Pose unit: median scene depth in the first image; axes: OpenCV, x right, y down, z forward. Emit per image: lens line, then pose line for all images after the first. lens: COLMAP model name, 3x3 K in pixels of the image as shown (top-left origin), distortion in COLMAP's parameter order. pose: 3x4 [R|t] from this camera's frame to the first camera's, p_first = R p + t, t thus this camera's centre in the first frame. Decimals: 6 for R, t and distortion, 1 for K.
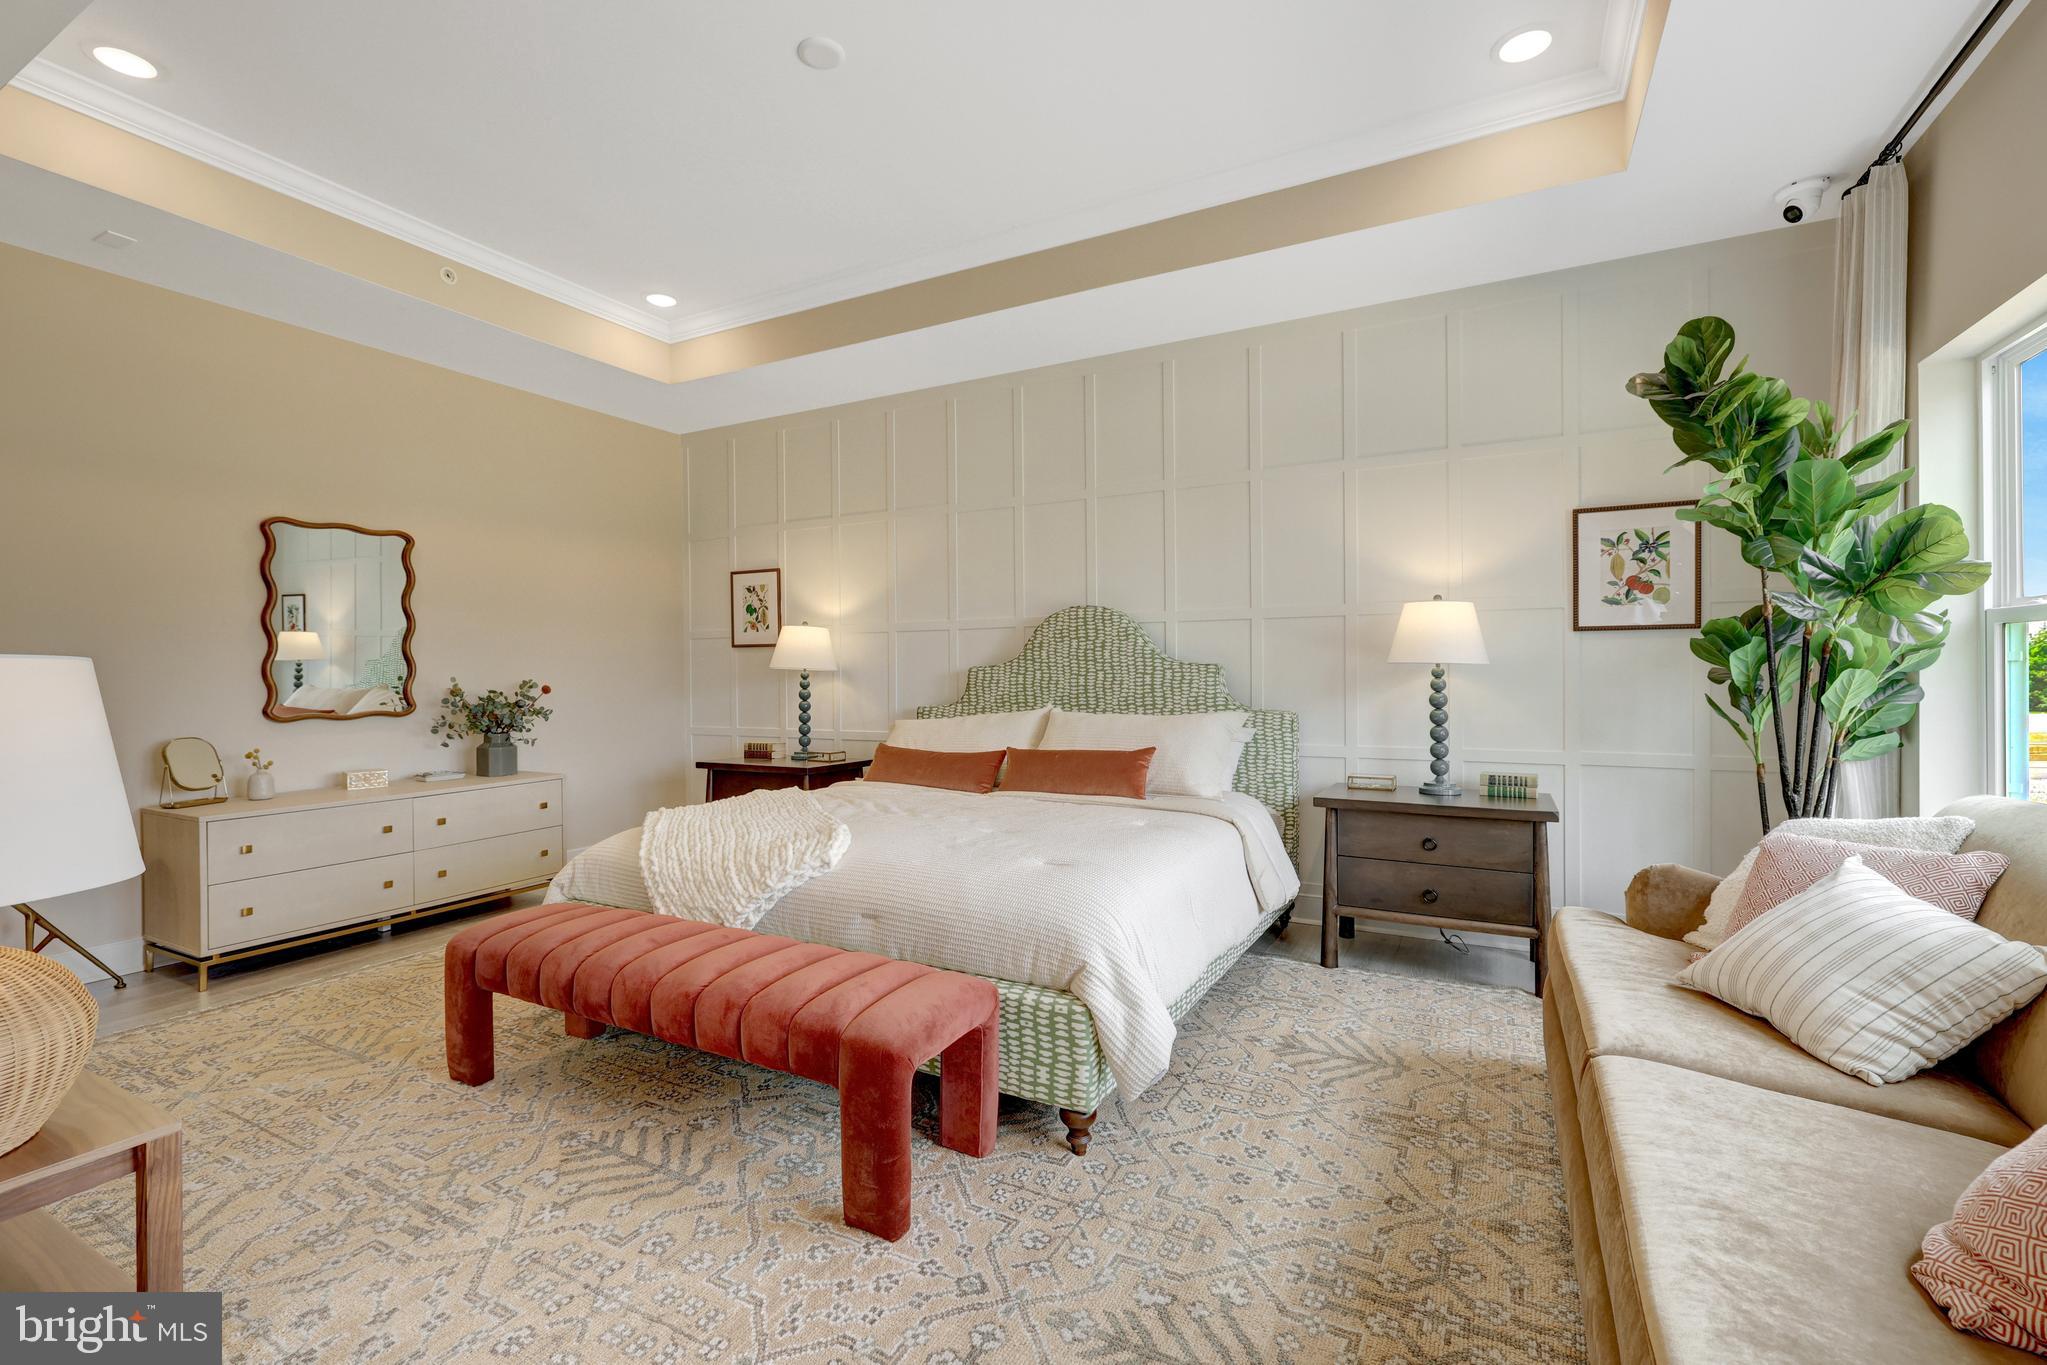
lens RADIAL K [[873.3, 0, 1034.2], [0, 873.3, 672.8], [0, 0, 1]] dist [-0.001794, 0.000148]
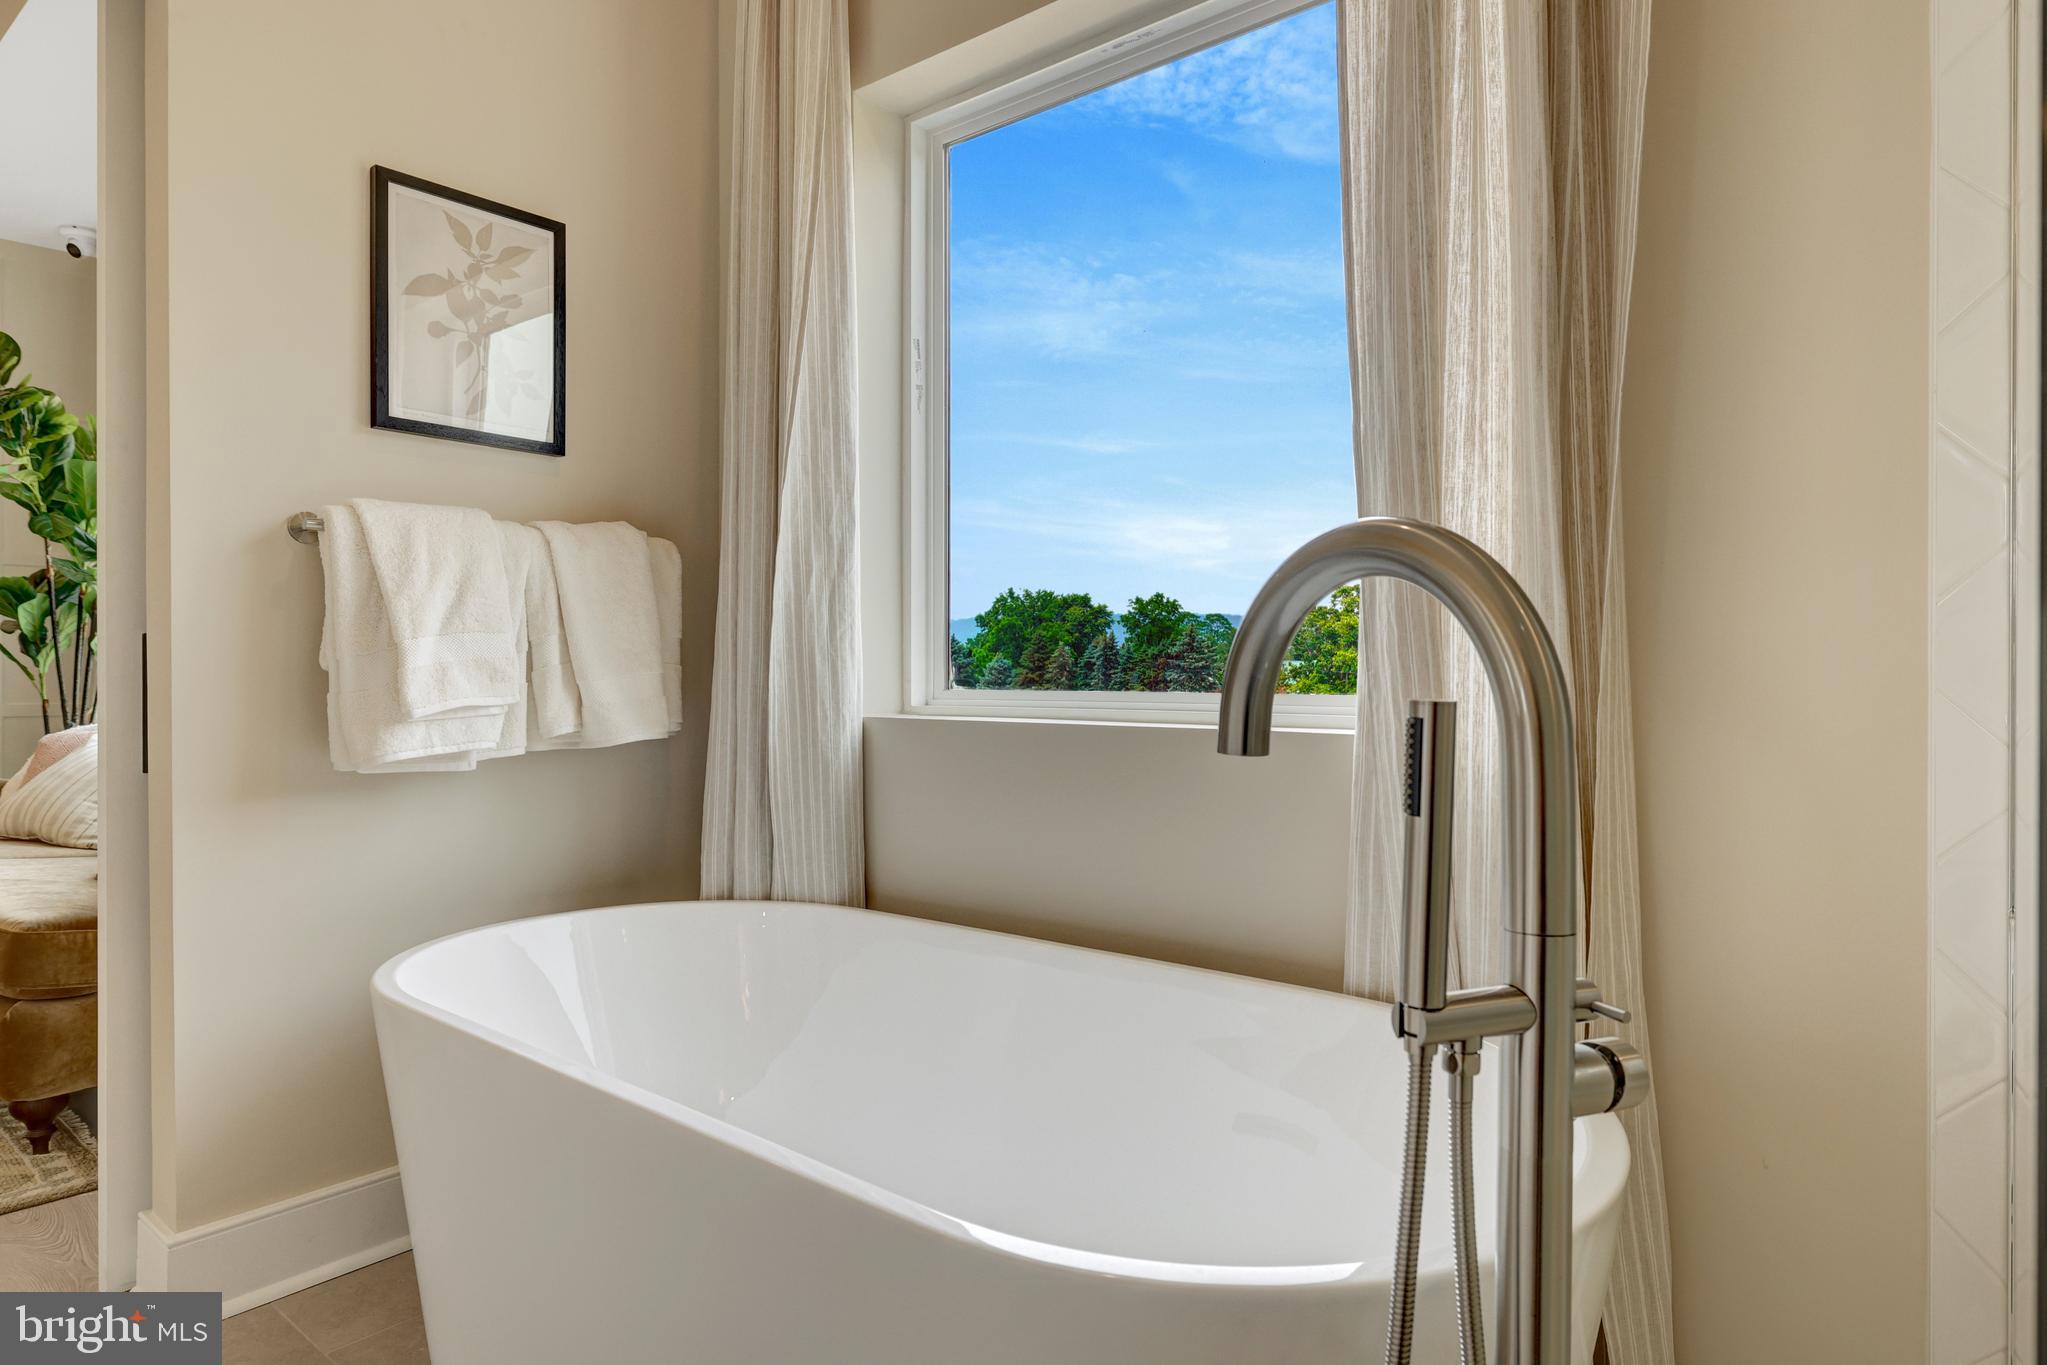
lens RADIAL K [[1182.0, 0, 1024.7], [0, 1182.0, 673.4], [0, 0, 1]] dist [-0.005417, 0.001448]
pose [[0.200609, 0.003067, 0.979667, -0.530678], [0.003363, 0.999987, -0.003819, 0.083494], [-0.979666, 0.004060, 0.200596, -0.704221]]
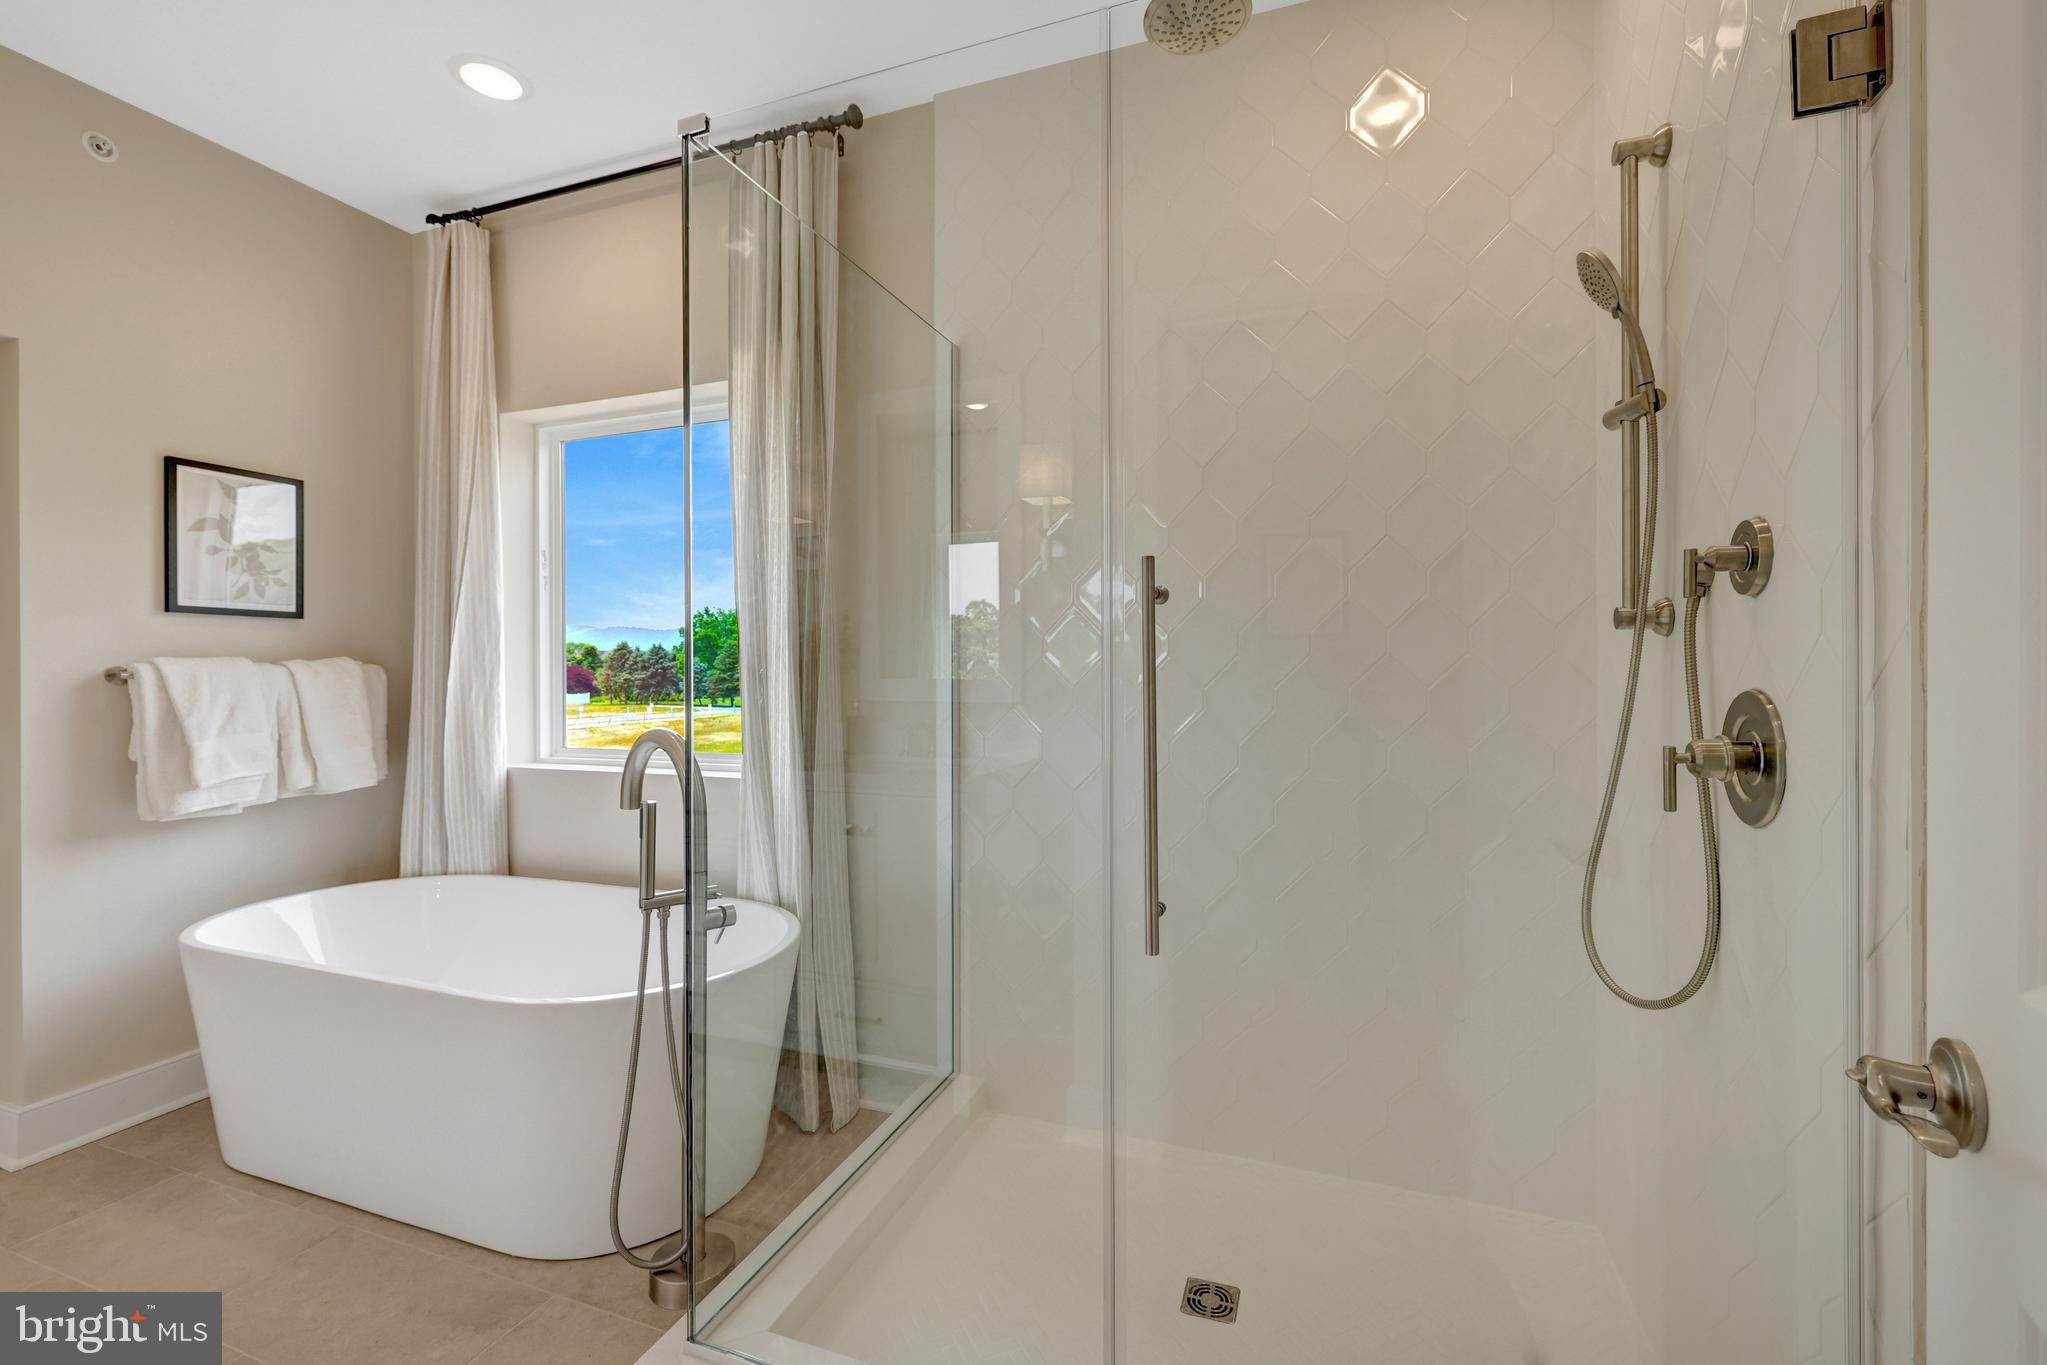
lens RADIAL K [[873.3, 0, 1023.3], [0, 873.3, 665.6], [0, 0, 1]] dist [-0.001794, 0.000148]
pose [[-0.130366, 0.008949, 0.991426, -1.483261], [0.010759, 0.999913, -0.007611, -0.130872], [-0.991408, 0.009675, -0.130451, -1.263165]]
